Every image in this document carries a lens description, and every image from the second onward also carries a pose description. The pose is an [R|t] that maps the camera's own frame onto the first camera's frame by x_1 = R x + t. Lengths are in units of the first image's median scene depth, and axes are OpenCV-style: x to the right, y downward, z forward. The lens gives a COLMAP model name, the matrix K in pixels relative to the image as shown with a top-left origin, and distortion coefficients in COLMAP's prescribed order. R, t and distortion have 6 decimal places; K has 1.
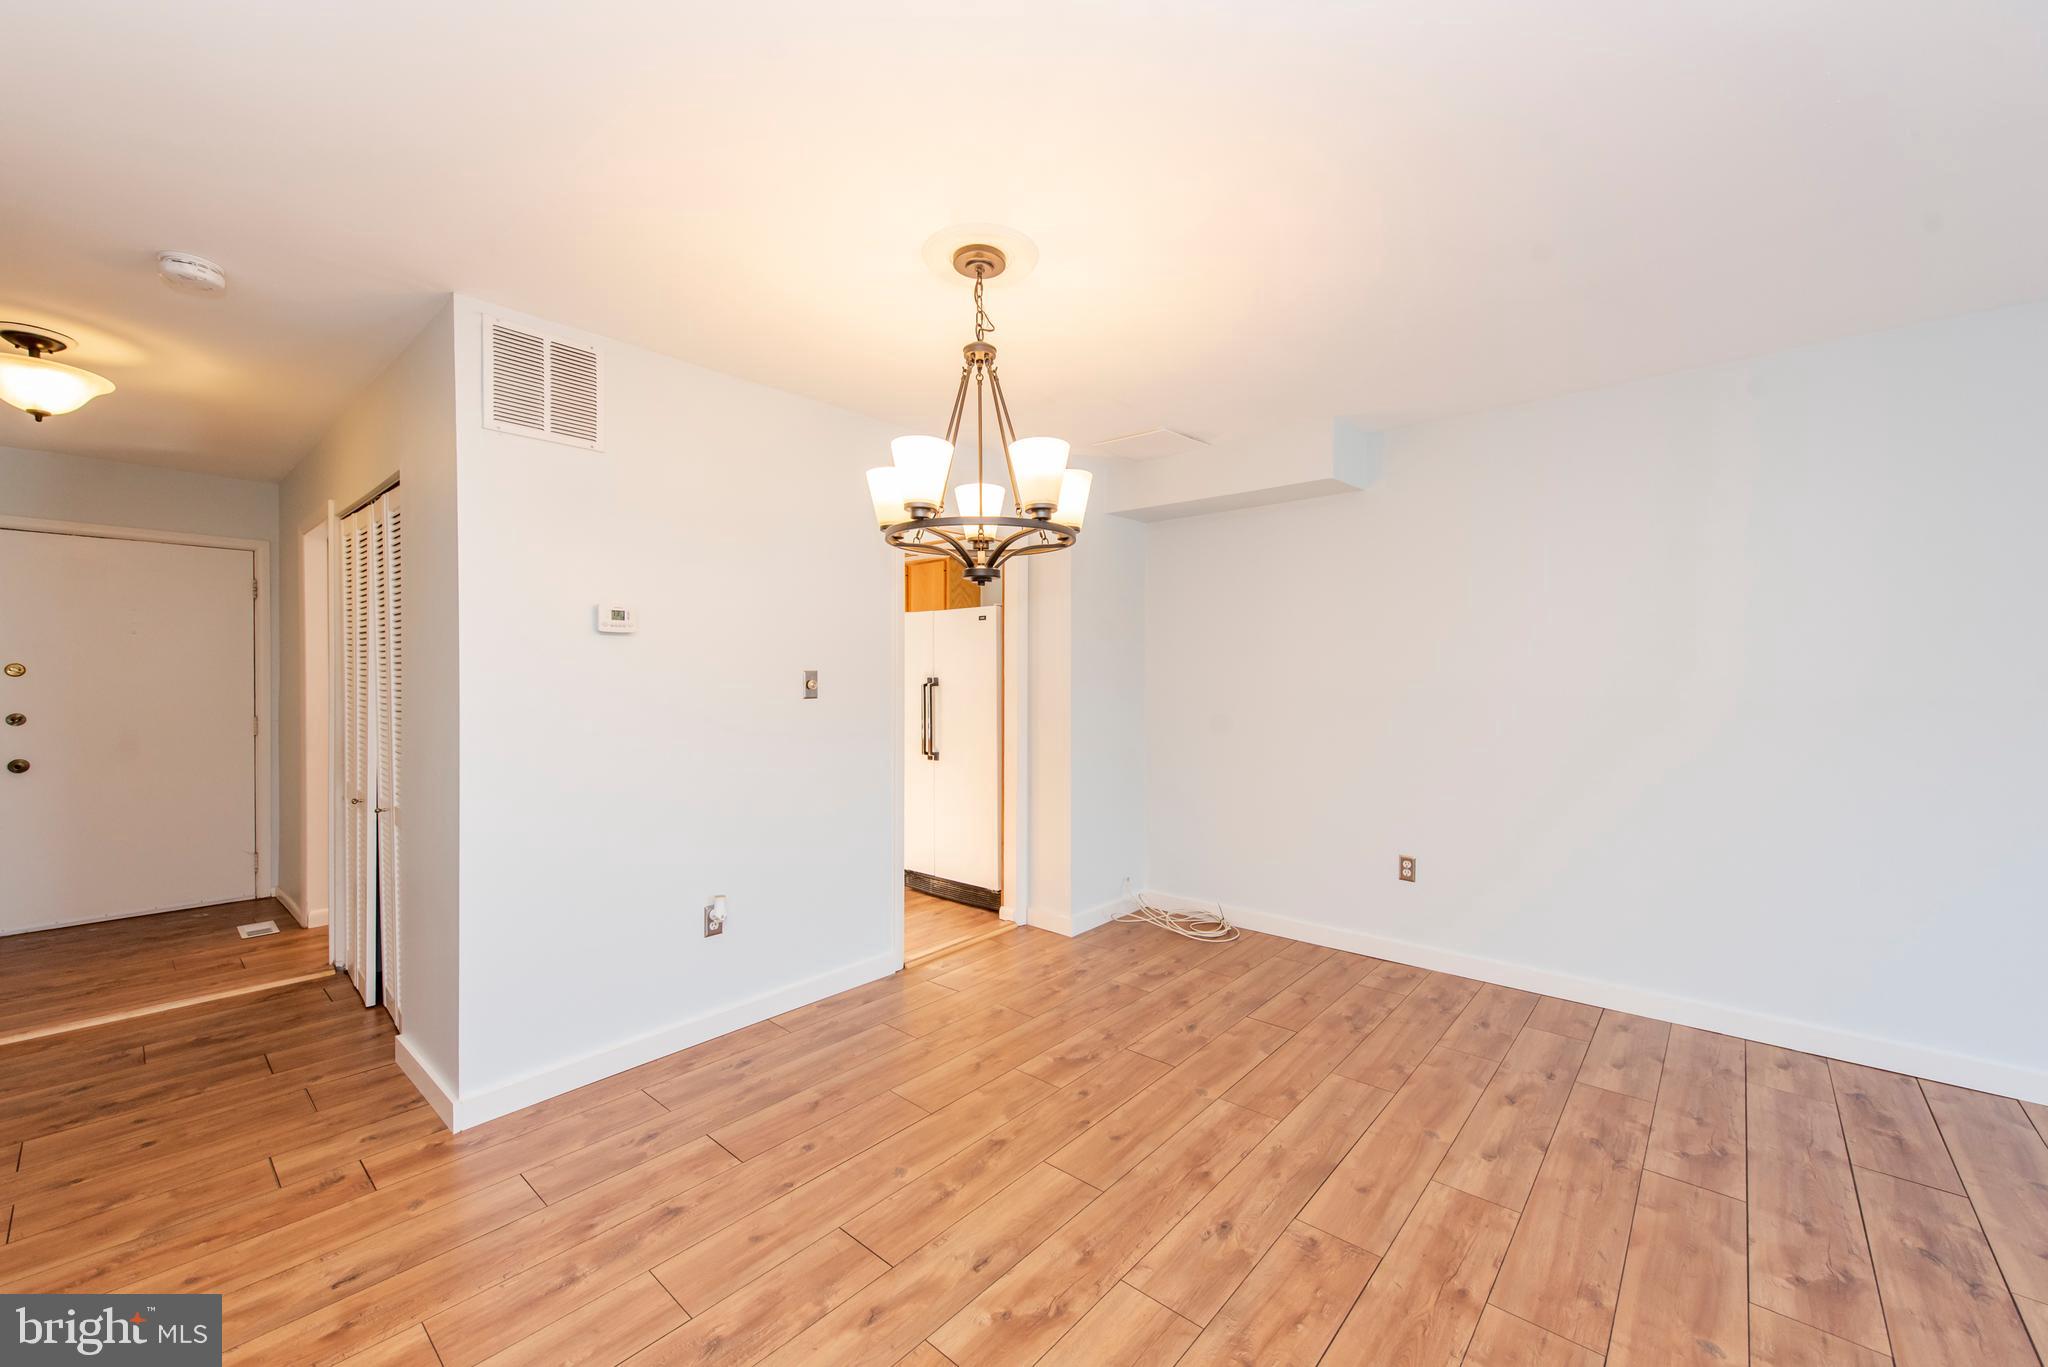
lens RADIAL K [[799.5, 0, 1030.9], [0, 799.5, 687.2], [0, 0, 1]] dist [0.009211, -0.002158]
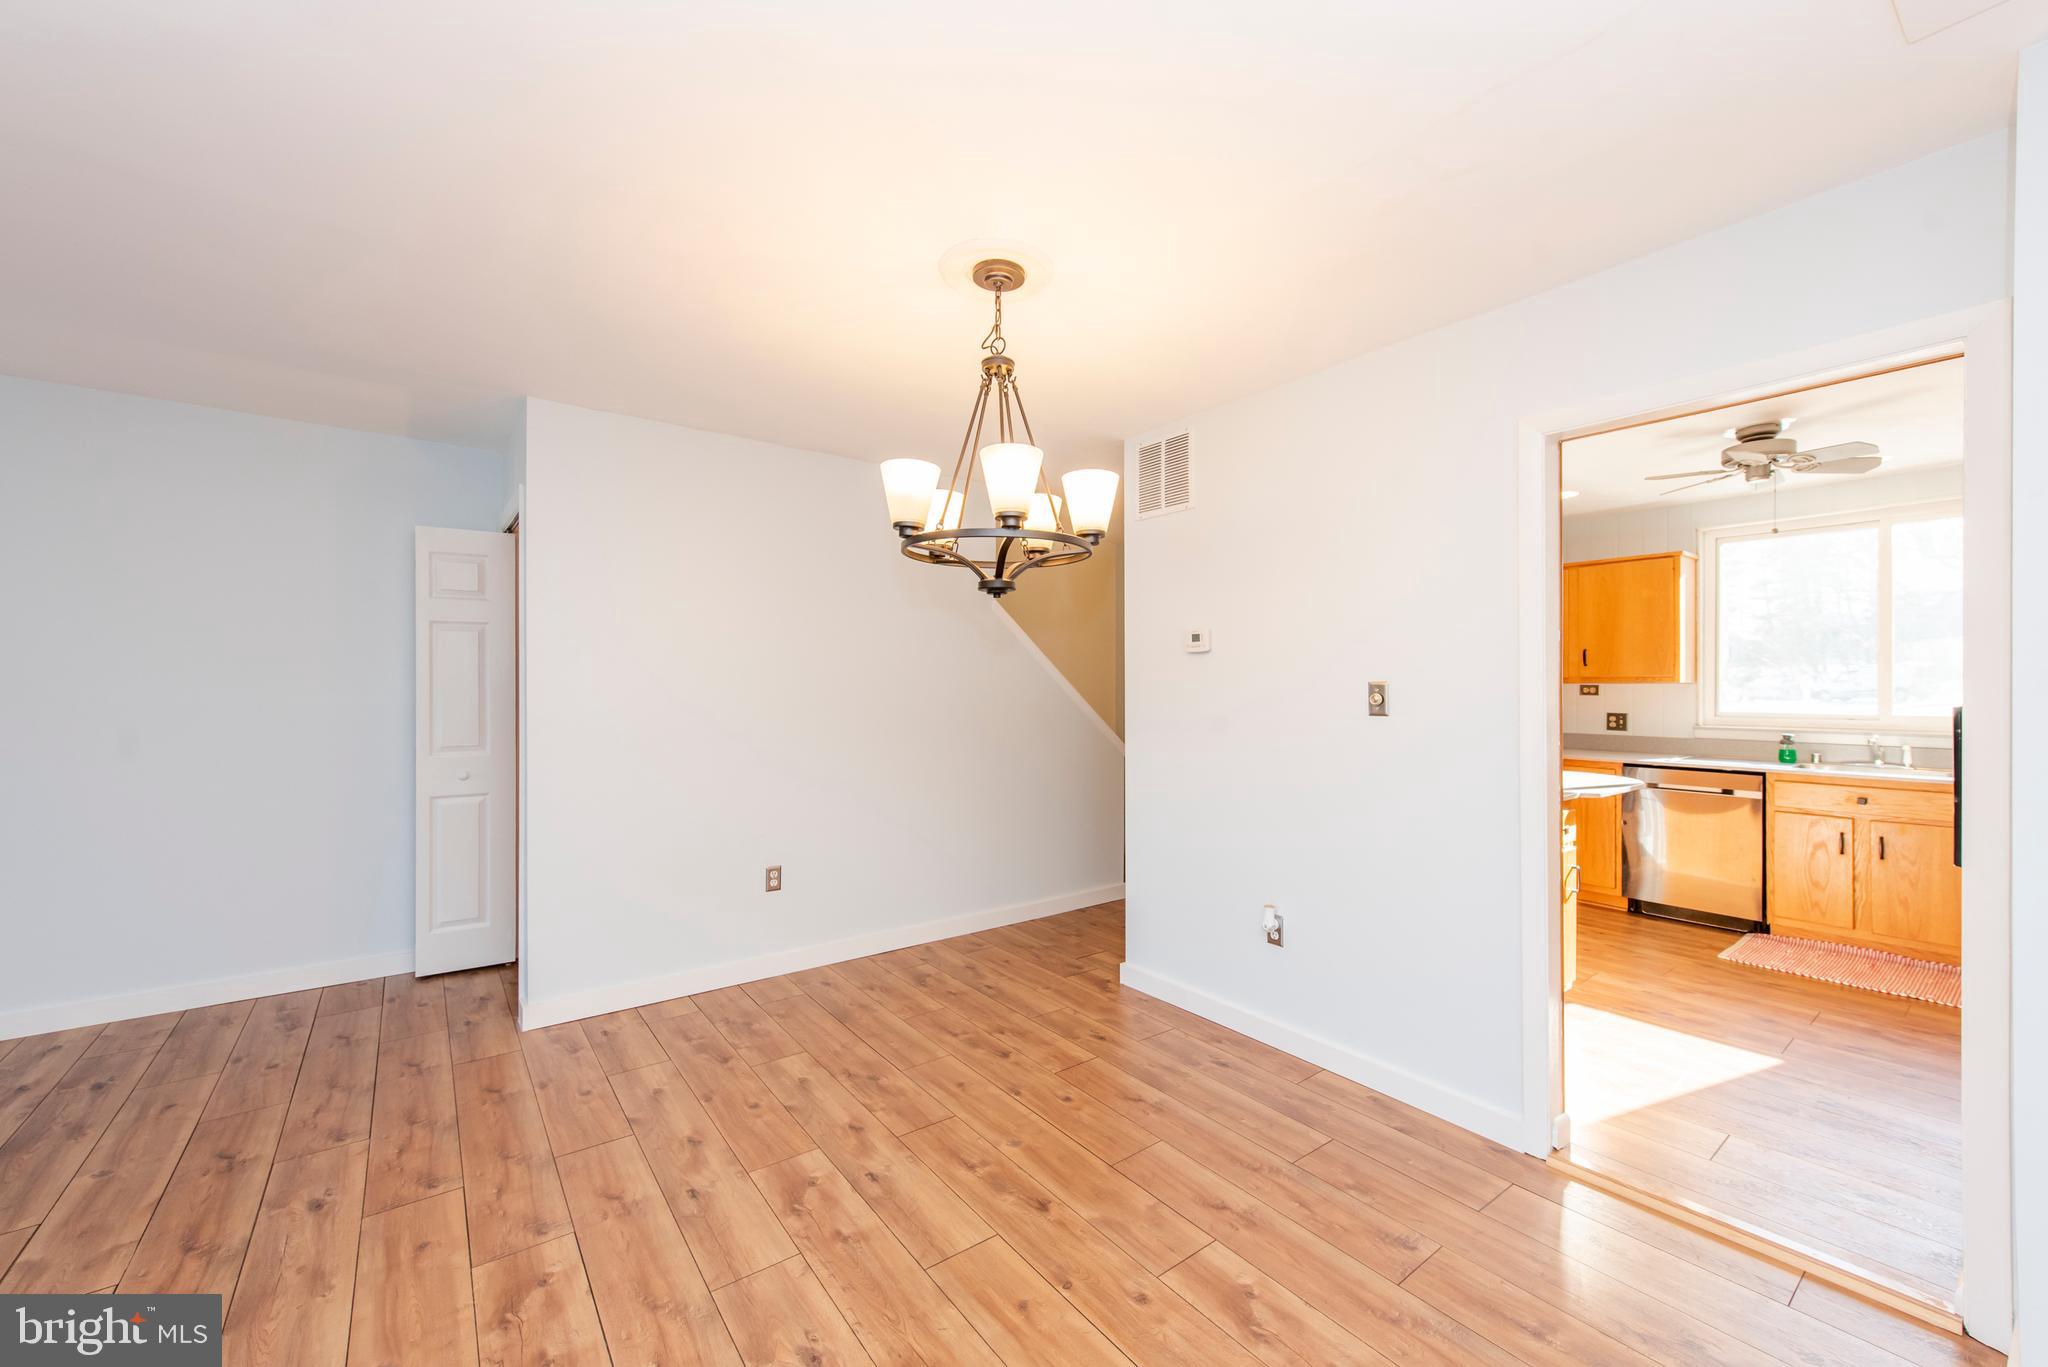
lens RADIAL K [[799.5, 0, 1030.8], [0, 799.5, 688.2], [0, 0, 1]] dist [0.009211, -0.002158]
pose [[-0.198412, 0.003808, -0.980111, 0.954850], [-0.017142, 0.999826, 0.007355, -0.023751], [0.979969, 0.018261, -0.198312, 1.304919]]
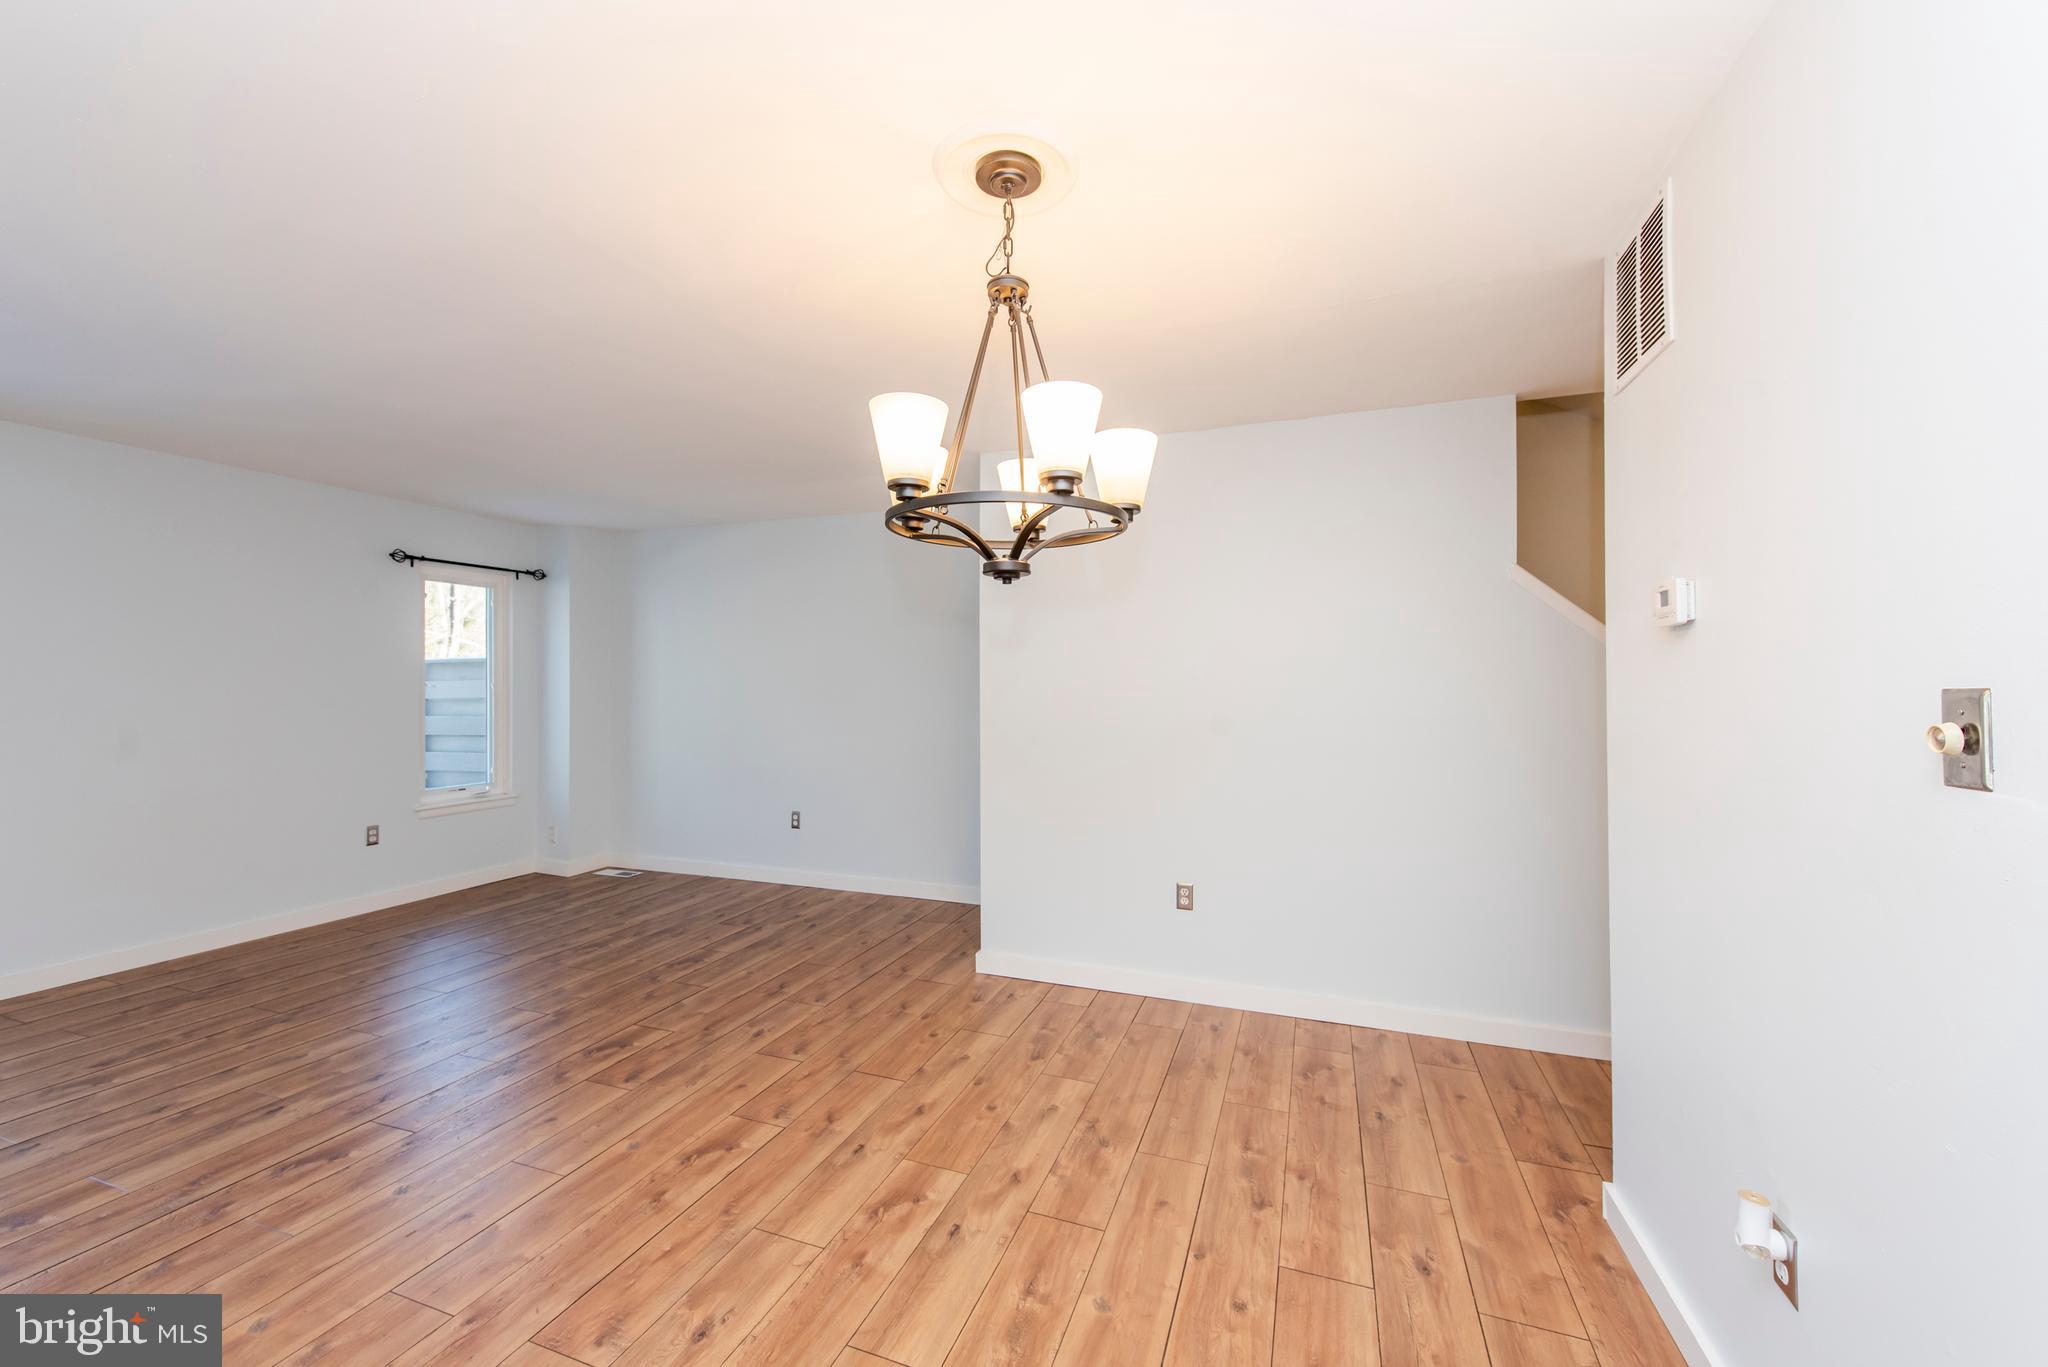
lens RADIAL K [[799.5, 0, 1030.3], [0, 799.5, 673.9], [0, 0, 1]] dist [0.009211, -0.002158]
pose [[-0.932350, -0.004017, -0.361534, 0.216473], [-0.004749, 0.999988, 0.001136, -0.041641], [0.361525, 0.002776, -0.932358, 1.846079]]
